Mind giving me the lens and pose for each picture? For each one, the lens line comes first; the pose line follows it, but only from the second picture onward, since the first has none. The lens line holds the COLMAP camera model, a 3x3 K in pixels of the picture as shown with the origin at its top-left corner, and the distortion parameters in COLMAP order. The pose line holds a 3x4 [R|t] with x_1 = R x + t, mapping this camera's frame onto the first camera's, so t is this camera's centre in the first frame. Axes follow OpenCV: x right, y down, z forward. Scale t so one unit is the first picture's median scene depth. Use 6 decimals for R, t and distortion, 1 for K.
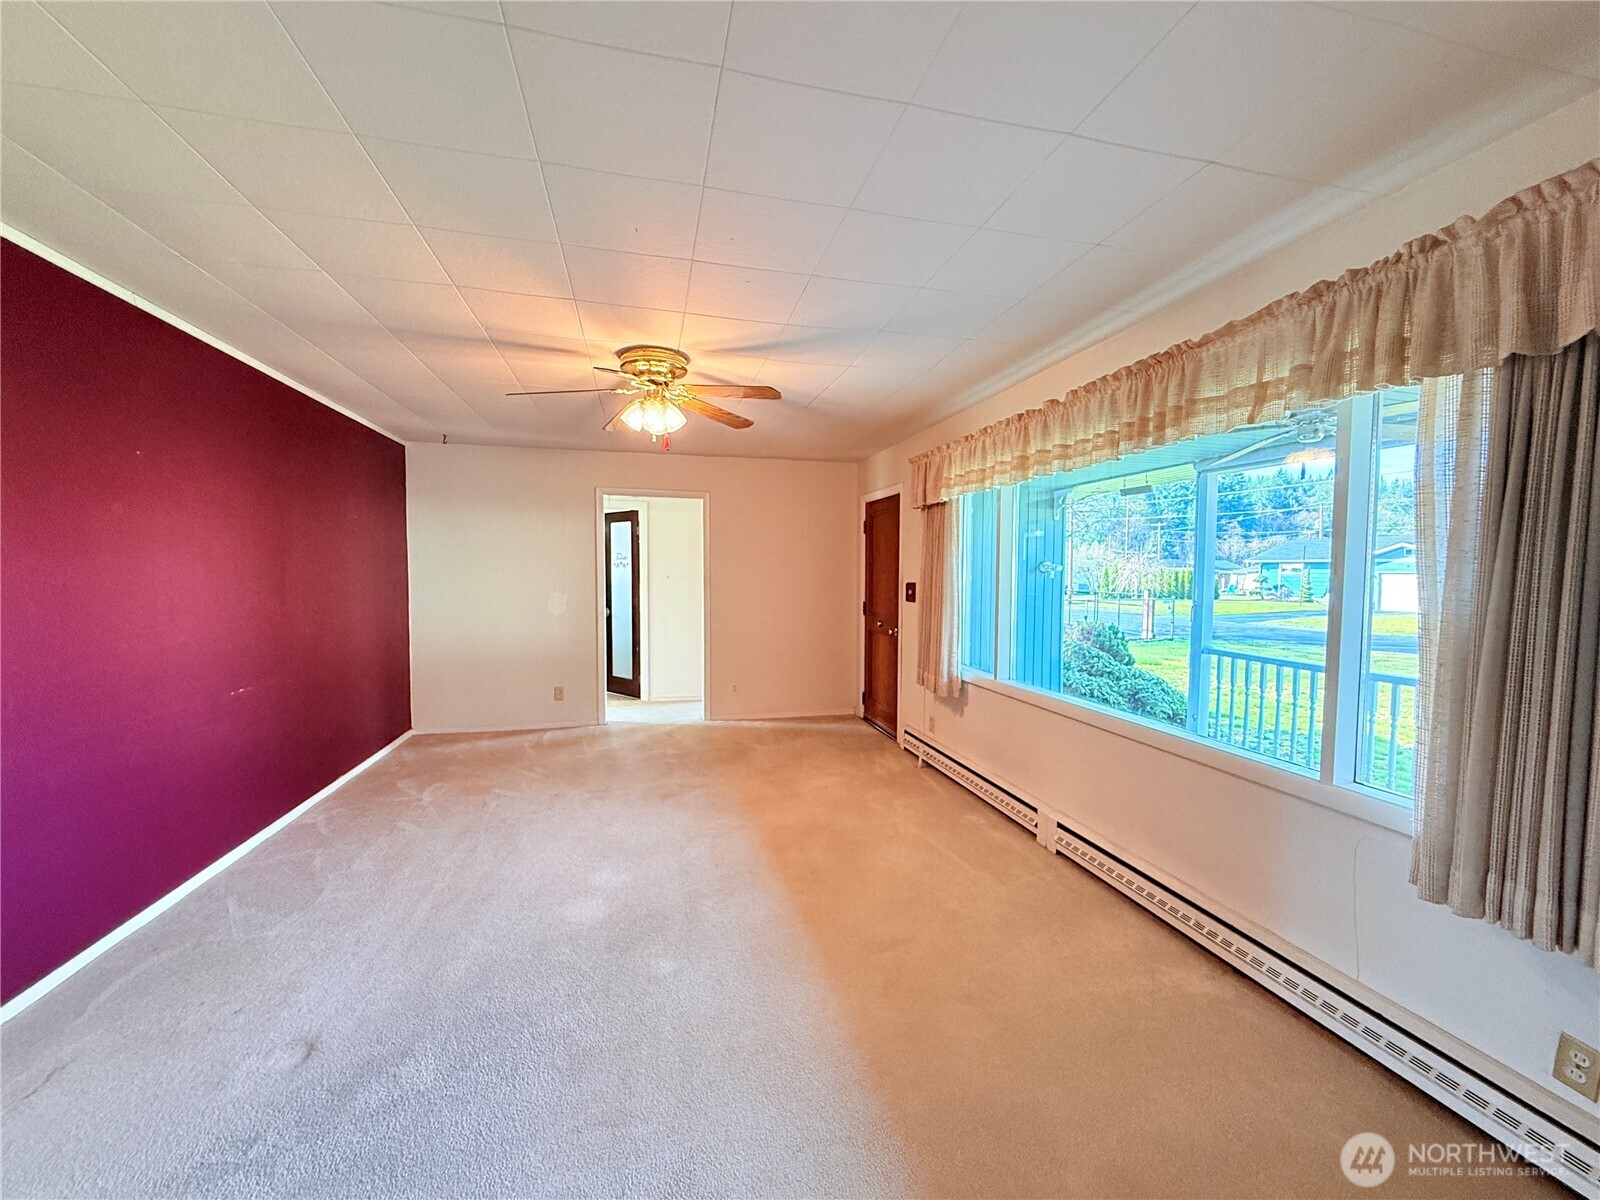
lens RADIAL K [[637.9, 0, 799.9], [0, 637.9, 598.2], [0, 0, 1]] dist [-0.000174, 0.000154]
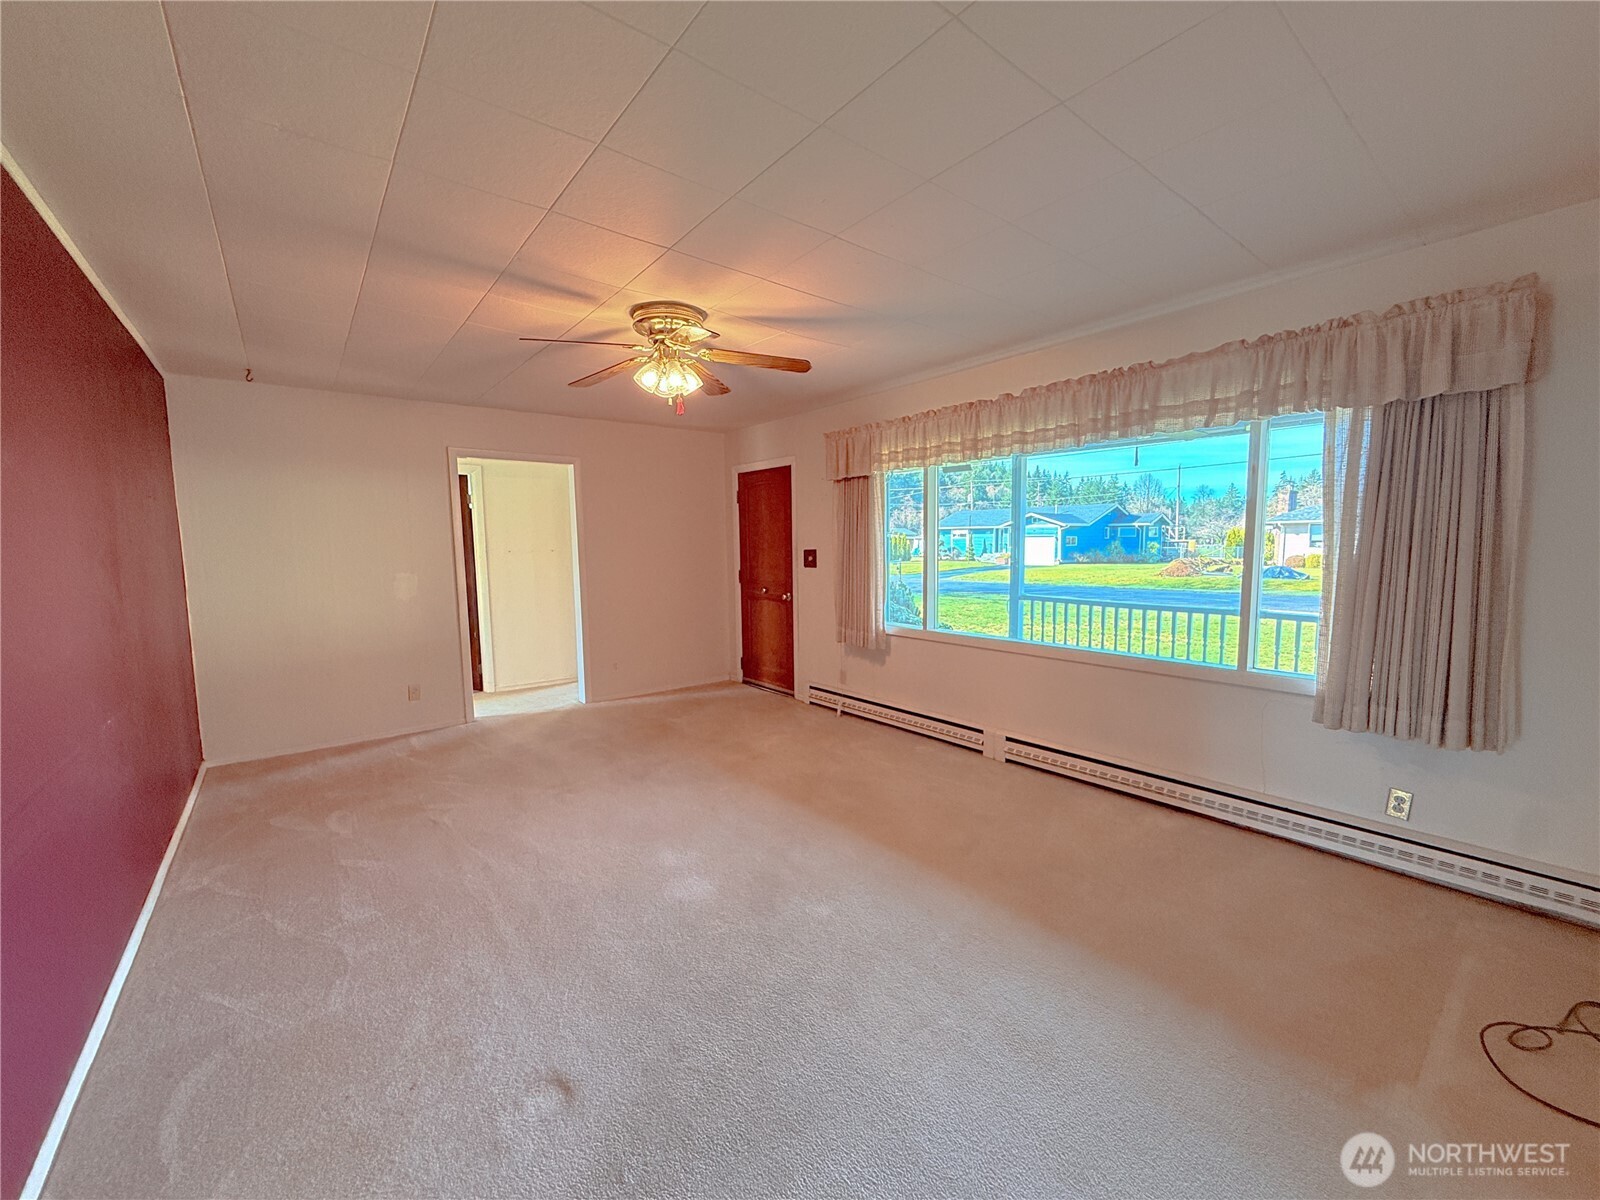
lens RADIAL K [[637.9, 0, 799.9], [0, 637.9, 598.2], [0, 0, 1]] dist [-0.000174, 0.000154]
pose [[0.907397, -0.056313, 0.416484, -0.413096], [0.037415, 0.997872, 0.053407, -0.001040], [-0.418605, -0.032879, 0.907573, 0.039867]]
